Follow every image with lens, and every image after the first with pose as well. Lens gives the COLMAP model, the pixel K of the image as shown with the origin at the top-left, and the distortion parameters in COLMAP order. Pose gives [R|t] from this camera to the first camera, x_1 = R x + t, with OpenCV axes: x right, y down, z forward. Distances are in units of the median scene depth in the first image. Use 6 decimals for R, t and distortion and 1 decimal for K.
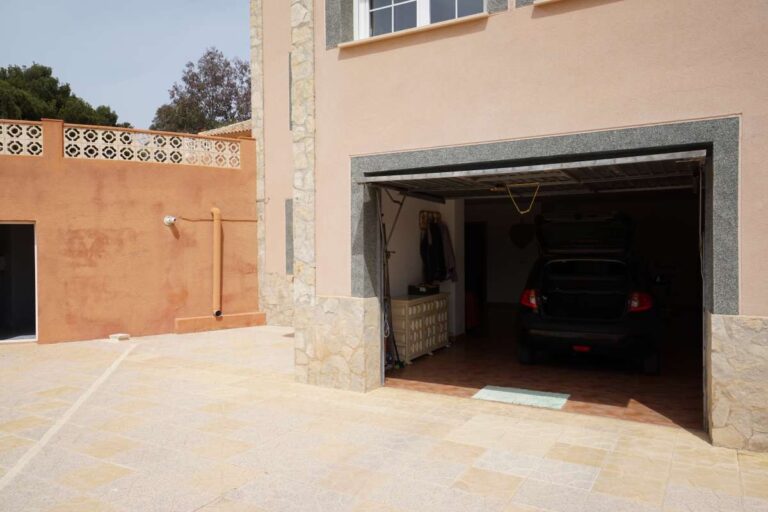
lens RADIAL K [[573.4, 0, 386.1], [0, 573.4, 260.8], [0, 0, 1]] dist [0.009139, 0.013966]
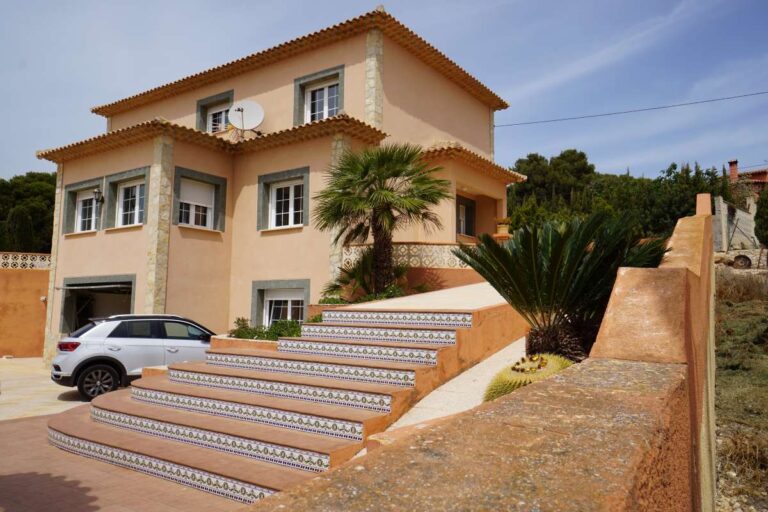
lens RADIAL K [[573.4, 0, 390.7], [0, 573.4, 251.3], [0, 0, 1]] dist [0.009139, 0.013966]
pose [[0.995474, 0.011044, -0.094396, 1.030215], [-0.023825, 0.990509, -0.135365, 0.008180], [0.092005, 0.137001, 0.986289, -0.893218]]
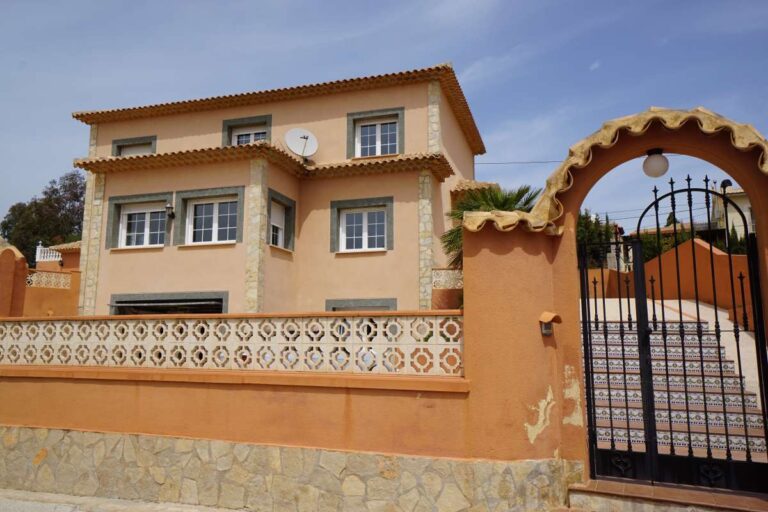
lens RADIAL K [[573.4, 0, 387.2], [0, 573.4, 249.5], [0, 0, 1]] dist [0.009139, 0.013966]
pose [[0.976817, 0.046295, 0.209011, 0.356440], [-0.006200, 0.982045, -0.188545, 0.051650], [-0.213987, 0.182878, 0.959565, -1.018501]]
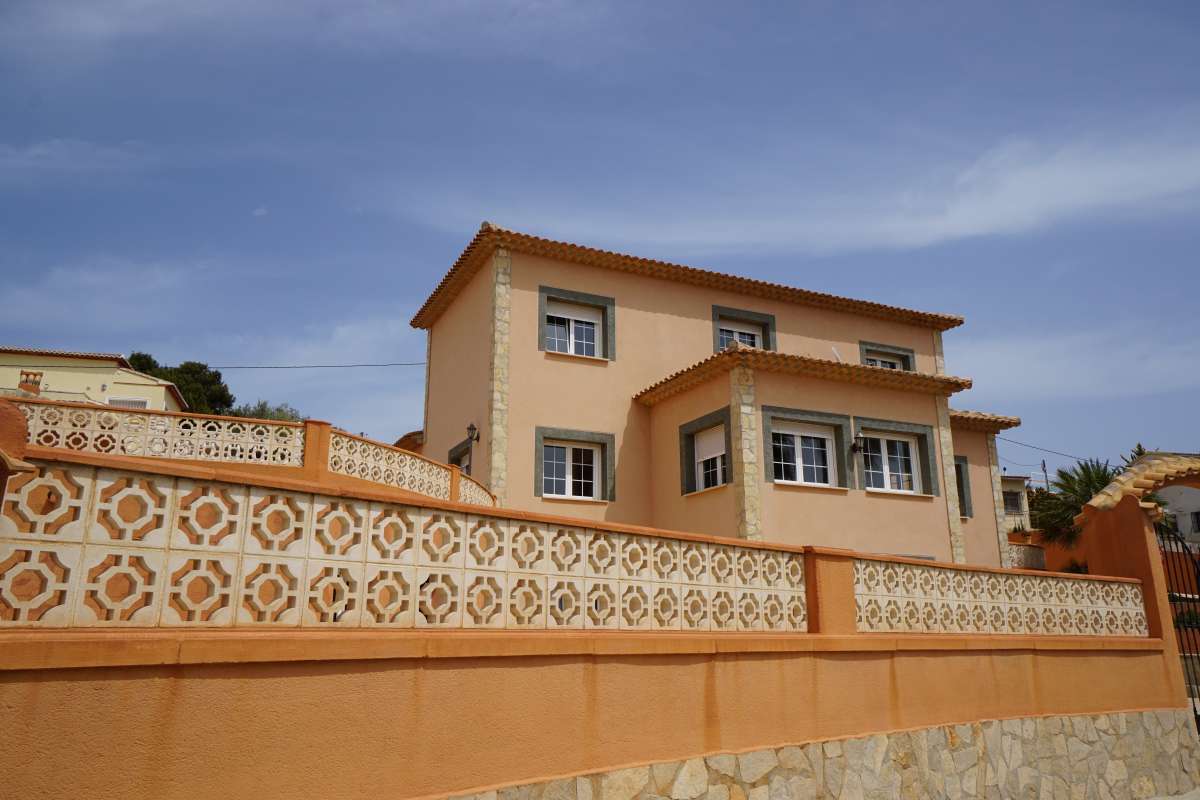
lens RADIAL K [[895.9, 0, 591.4], [0, 895.9, 395.9], [0, 0, 1]] dist [0.009139, 0.013966]
pose [[0.588167, 0.220853, 0.778000, -1.579339], [0.018630, 0.958035, -0.286045, 0.078725], [-0.808525, 0.182737, 0.559370, -0.052394]]
